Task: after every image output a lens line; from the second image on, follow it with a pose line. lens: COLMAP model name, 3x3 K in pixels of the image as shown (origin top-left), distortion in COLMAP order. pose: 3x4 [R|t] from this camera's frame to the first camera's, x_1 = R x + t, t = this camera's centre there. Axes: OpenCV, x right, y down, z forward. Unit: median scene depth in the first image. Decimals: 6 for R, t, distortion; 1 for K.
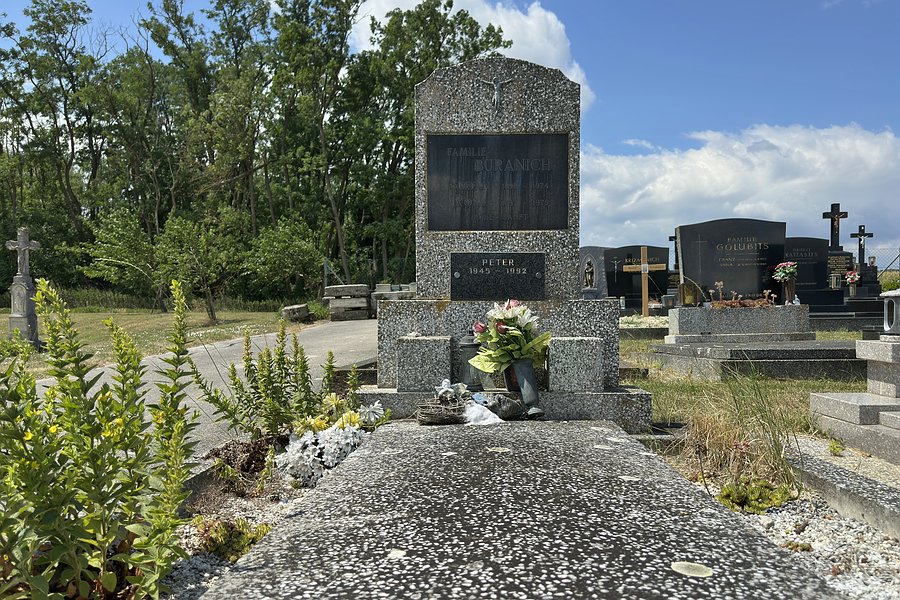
lens RADIAL K [[643.7, 0, 455.5], [0, 643.7, 305.0], [0, 0, 1]] dist [-0.007980, -0.000581]
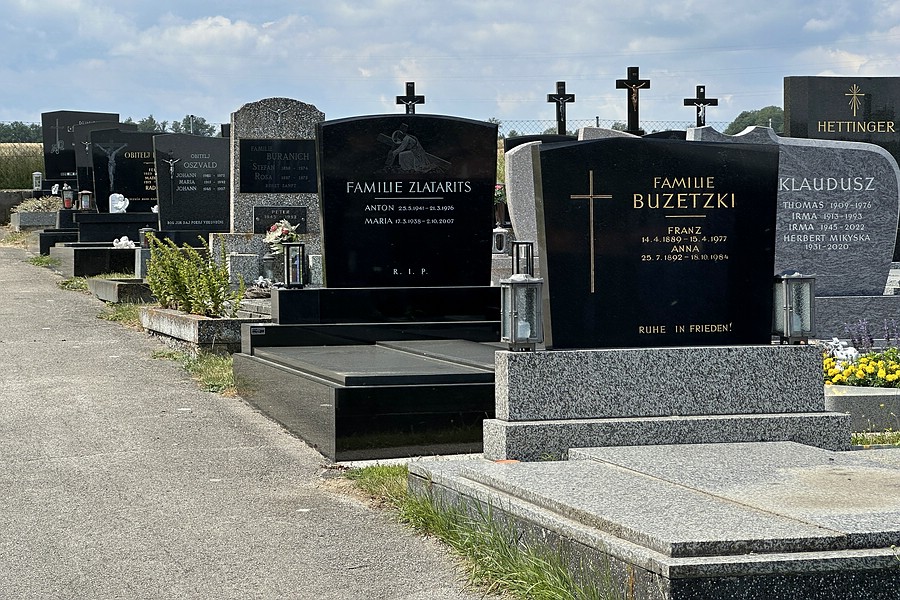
lens RADIAL K [[2006.2, 0, 450.3], [0, 2006.2, 299.8], [0, 0, 1]] dist [0.025243, 0.000000]
pose [[0.944160, -0.023419, 0.328654, -1.299974], [0.008754, 0.998902, 0.046030, -0.074815], [-0.329371, -0.040583, 0.943328, -4.326202]]
